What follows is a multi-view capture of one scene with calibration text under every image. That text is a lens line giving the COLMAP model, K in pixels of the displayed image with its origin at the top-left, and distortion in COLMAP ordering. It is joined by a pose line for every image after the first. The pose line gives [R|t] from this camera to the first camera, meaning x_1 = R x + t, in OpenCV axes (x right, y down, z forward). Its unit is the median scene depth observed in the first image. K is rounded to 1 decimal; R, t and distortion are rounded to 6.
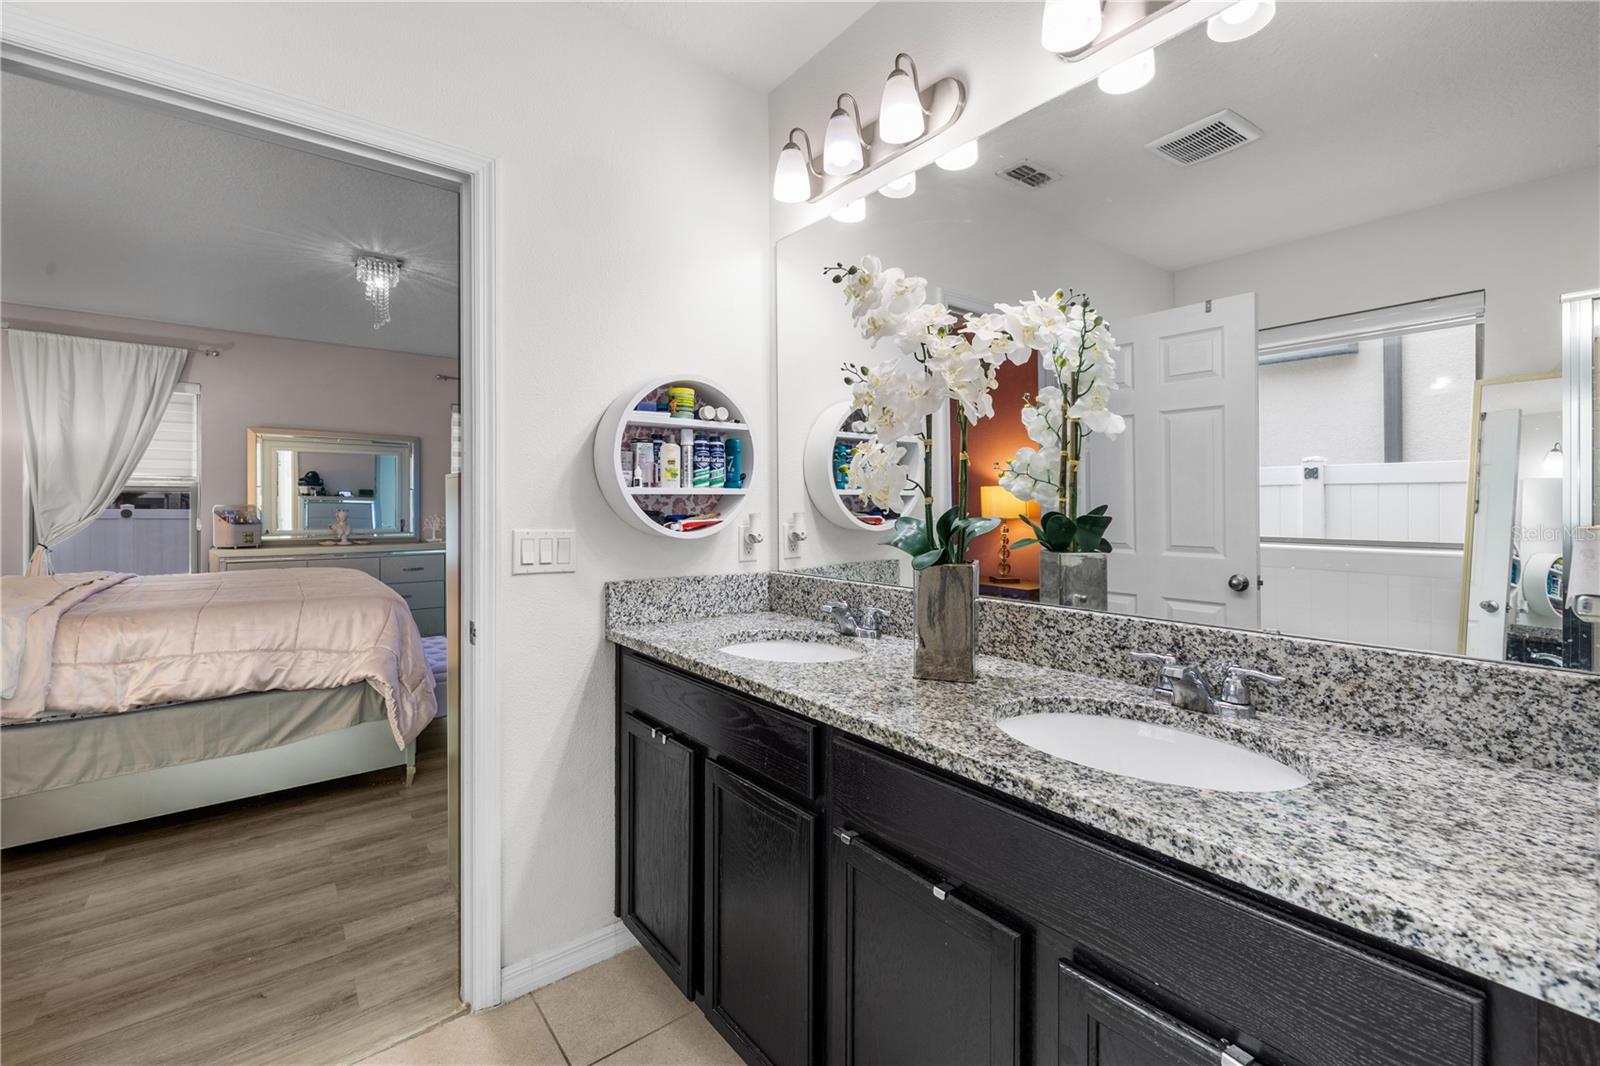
lens RADIAL K [[690.3, 0, 806.1], [0, 690.3, 507.8], [0, 0, 1]] dist [0.000869, 0.000142]
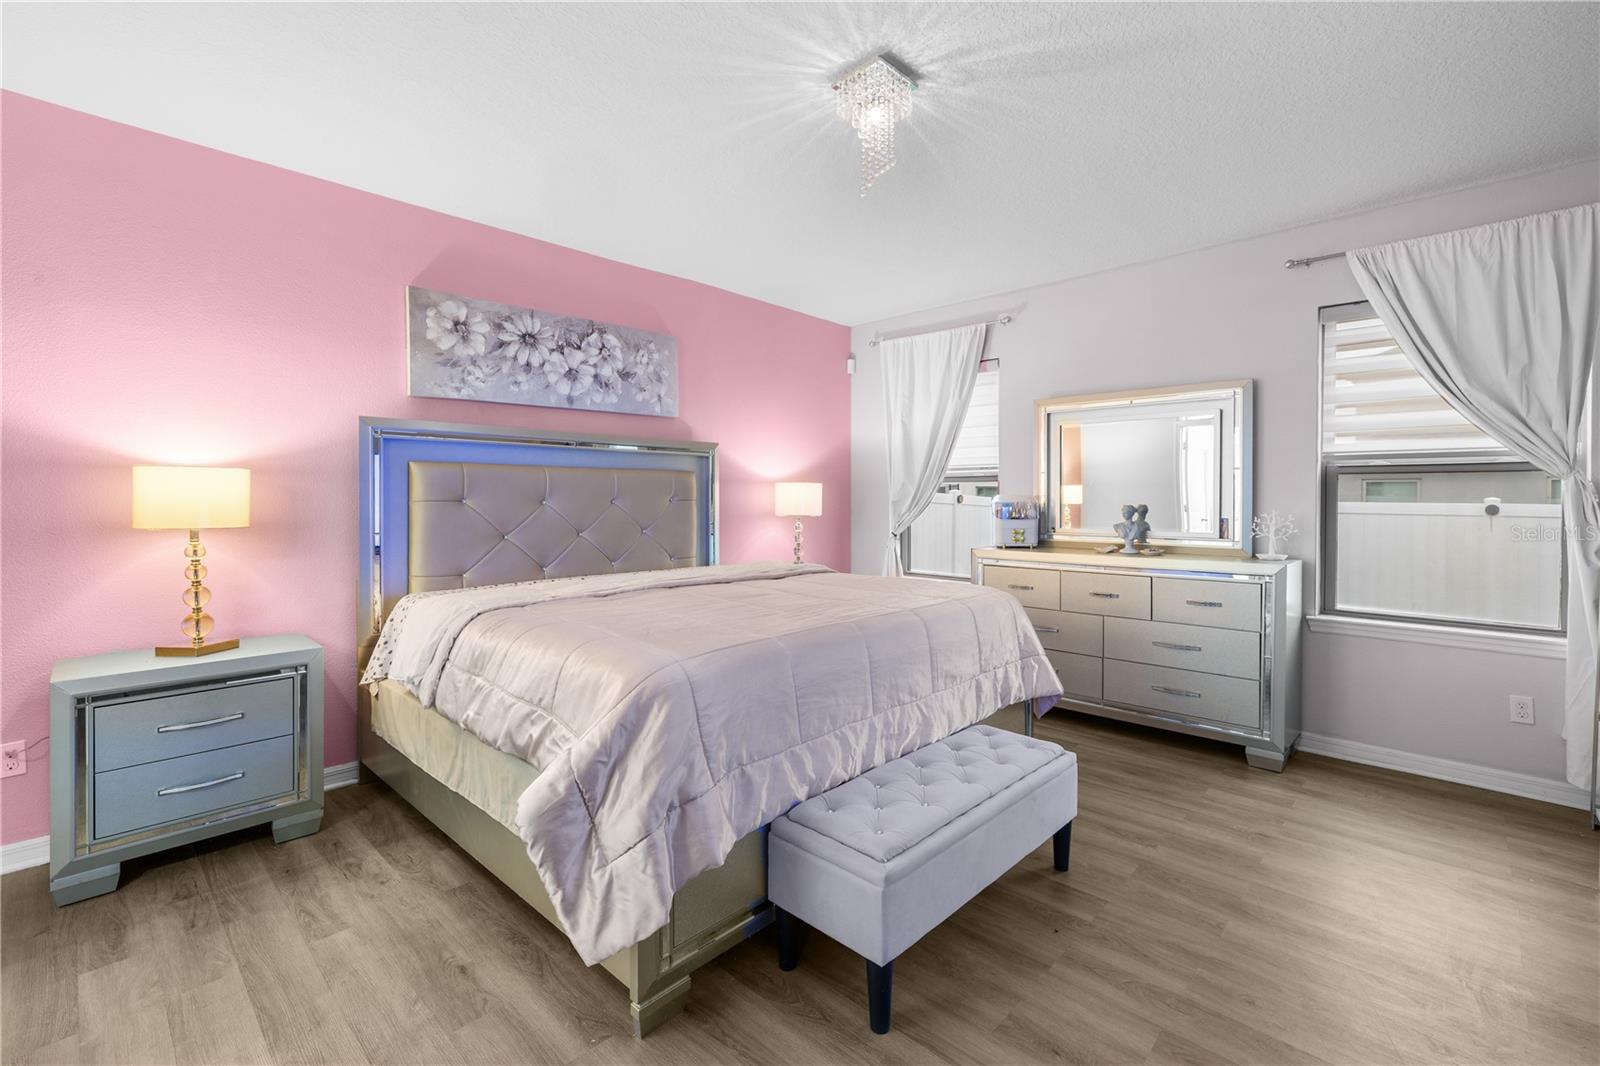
lens RADIAL K [[690.3, 0, 806.1], [0, 690.3, 507.8], [0, 0, 1]] dist [0.000869, 0.000142]
pose [[0.126665, 0.009938, -0.991896, -0.030214], [0.001313, 0.999947, 0.010187, 0.001001], [0.991945, -0.002592, 0.126646, 0.668378]]
